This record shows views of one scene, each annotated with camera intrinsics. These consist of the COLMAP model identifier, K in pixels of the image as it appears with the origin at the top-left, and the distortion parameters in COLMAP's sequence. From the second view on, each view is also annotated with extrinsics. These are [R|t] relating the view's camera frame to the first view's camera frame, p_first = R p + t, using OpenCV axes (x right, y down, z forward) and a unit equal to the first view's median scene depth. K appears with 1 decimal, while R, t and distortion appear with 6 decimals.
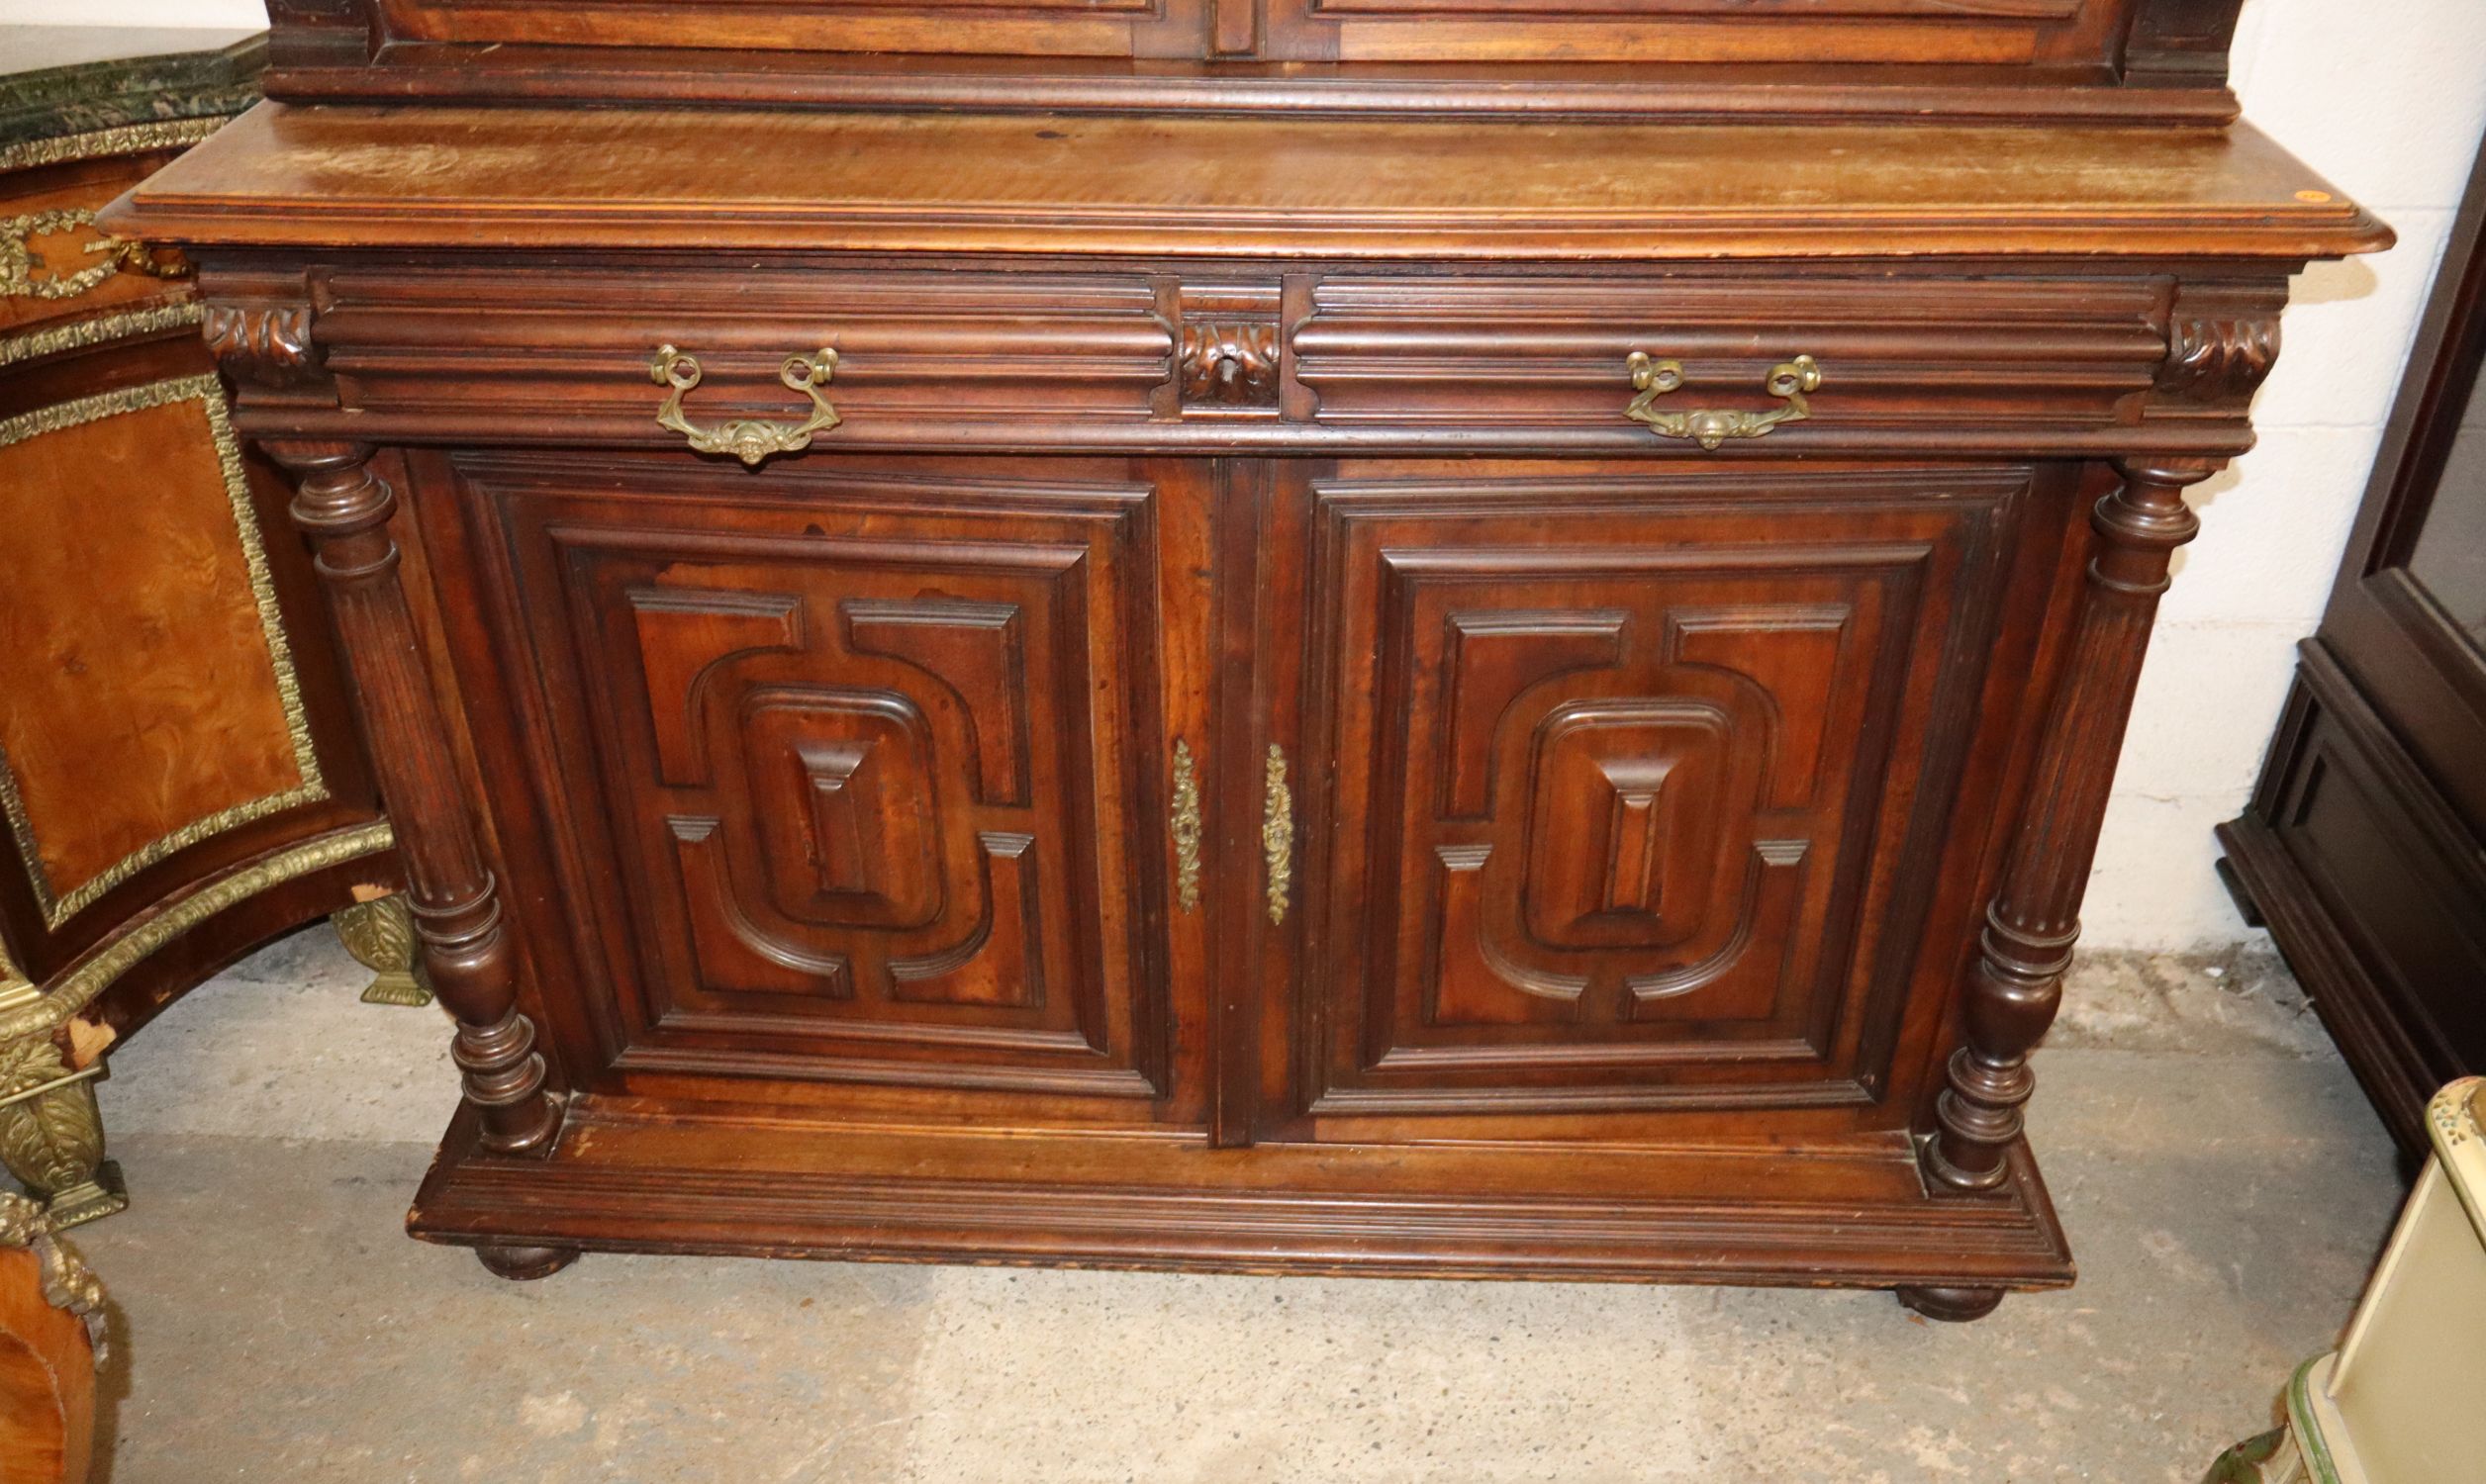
lens RADIAL K [[2119.7, 0, 1245.8], [0, 2119.7, 833.0], [0, 0, 1]] dist [0.008546, 0.002005]
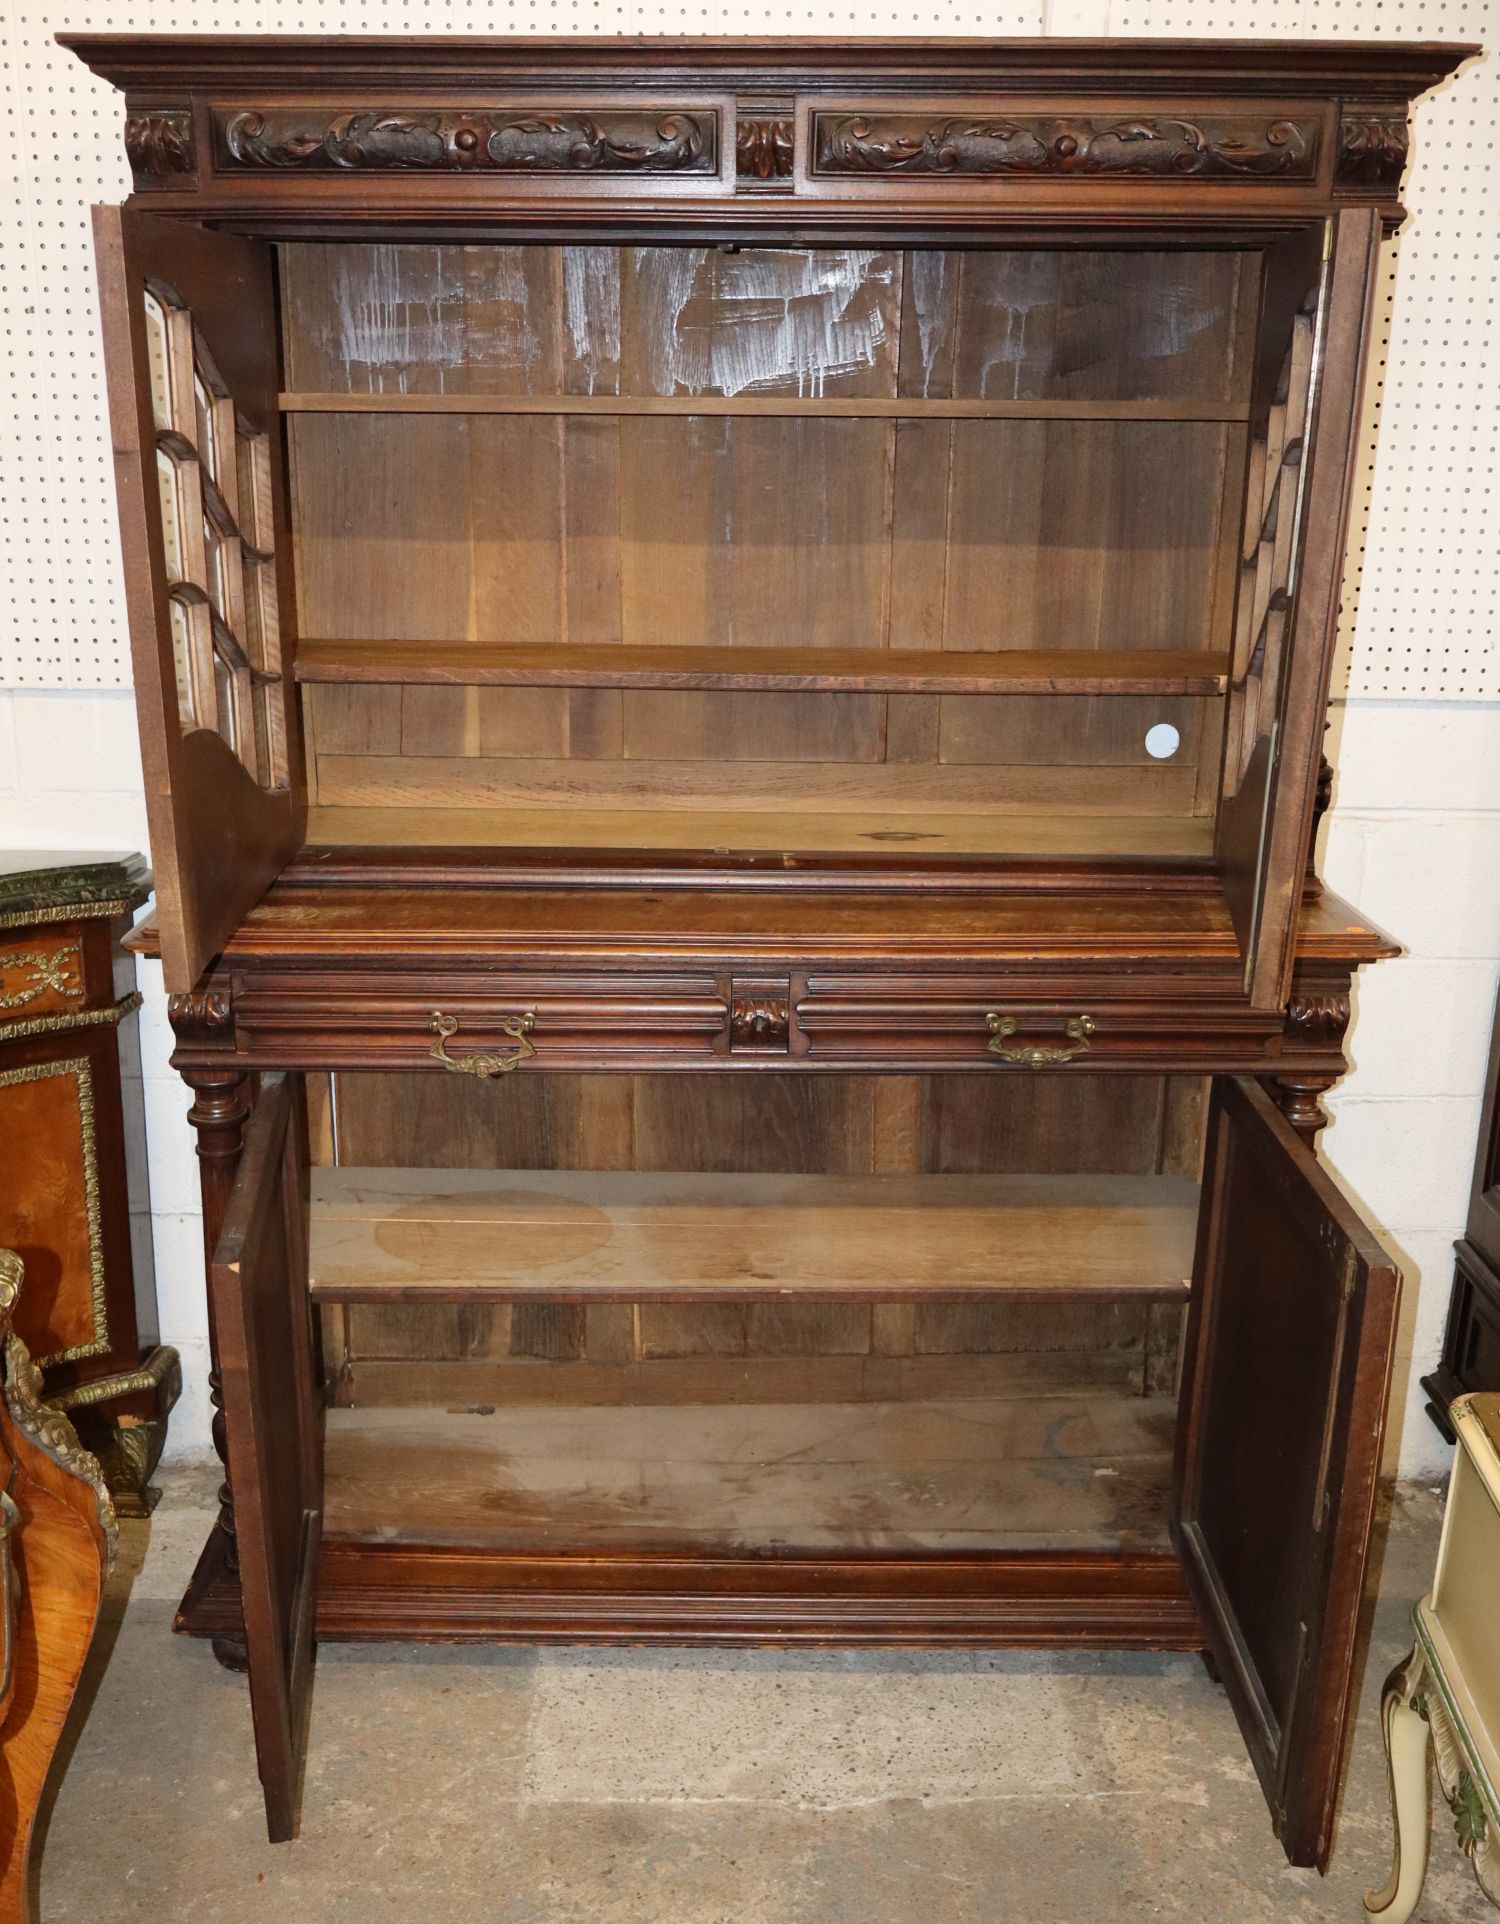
lens RADIAL K [[1939.2, 0, 727.6], [0, 1939.2, 1027.5], [0, 0, 1]] dist [-0.009791, 0.007313]
pose [[0.999650, -0.000252, 0.026452, -0.073475], [0.007746, 0.958907, -0.283616, 0.227336], [-0.025293, 0.283722, 0.958573, -0.509249]]
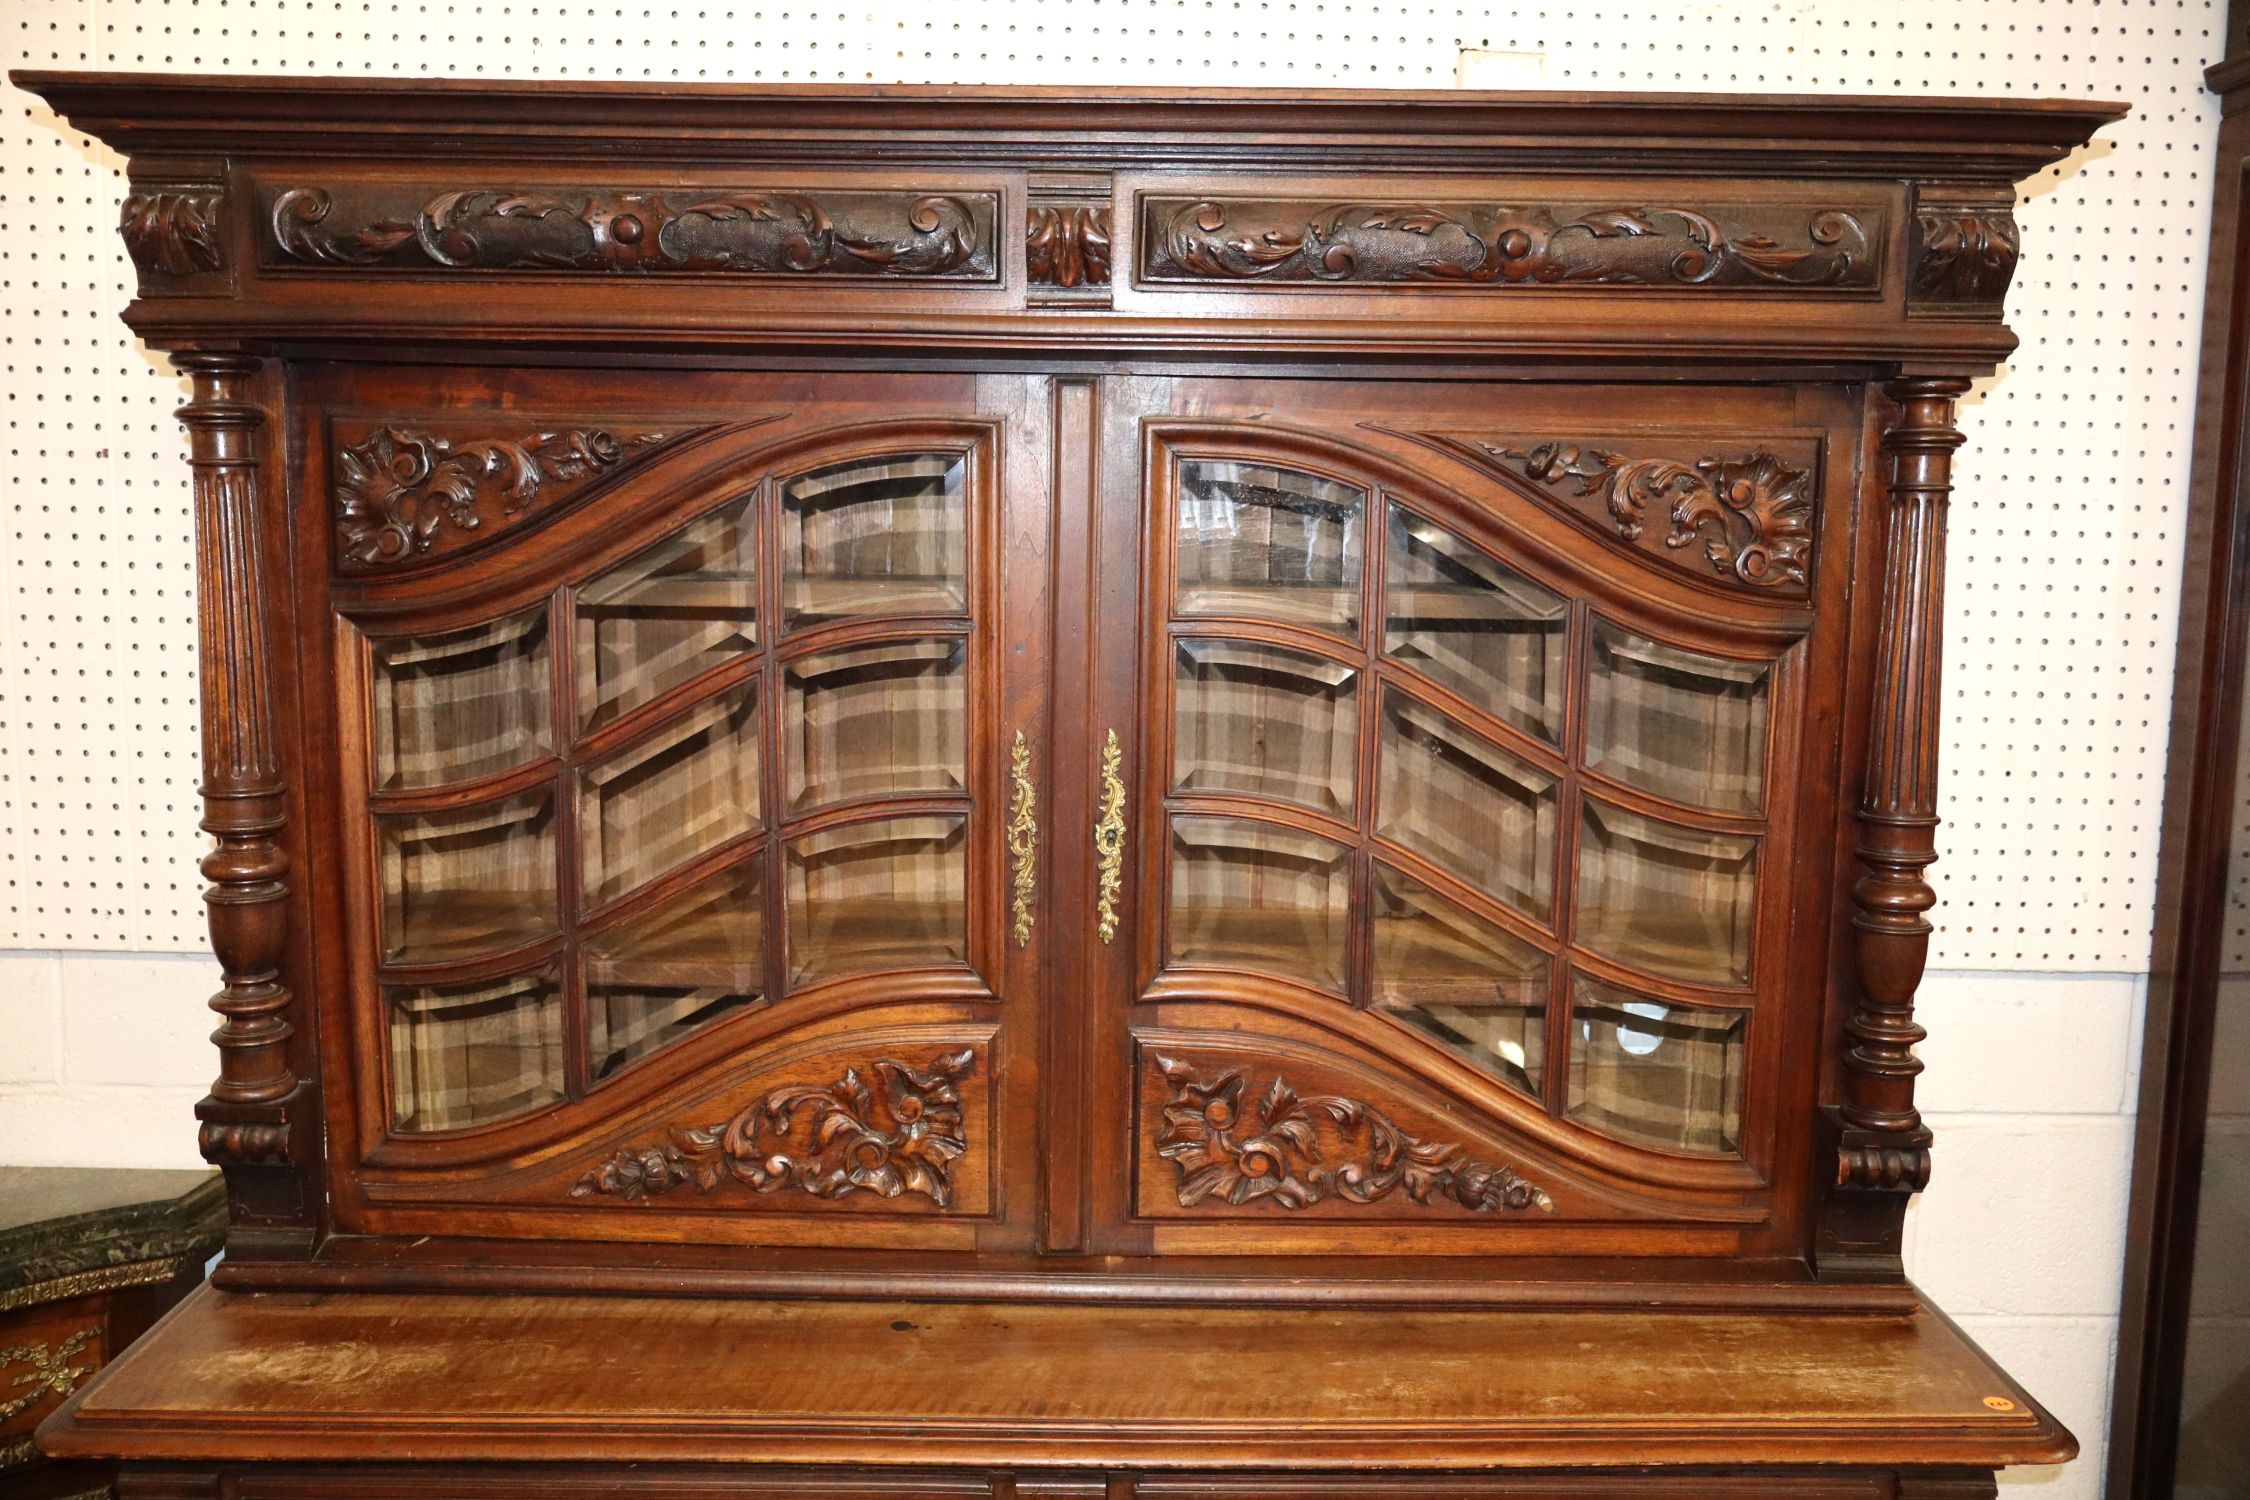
lens RADIAL K [[1924.6, 0, 1128.6], [0, 1924.6, 786.6], [0, 0, 1]] dist [0.012620, 0.002681]
pose [[0.999312, 0.008567, 0.036096, -0.010821], [0.008354, 0.896016, -0.443942, -0.129385], [-0.036145, 0.443938, 0.895328, -0.067782]]
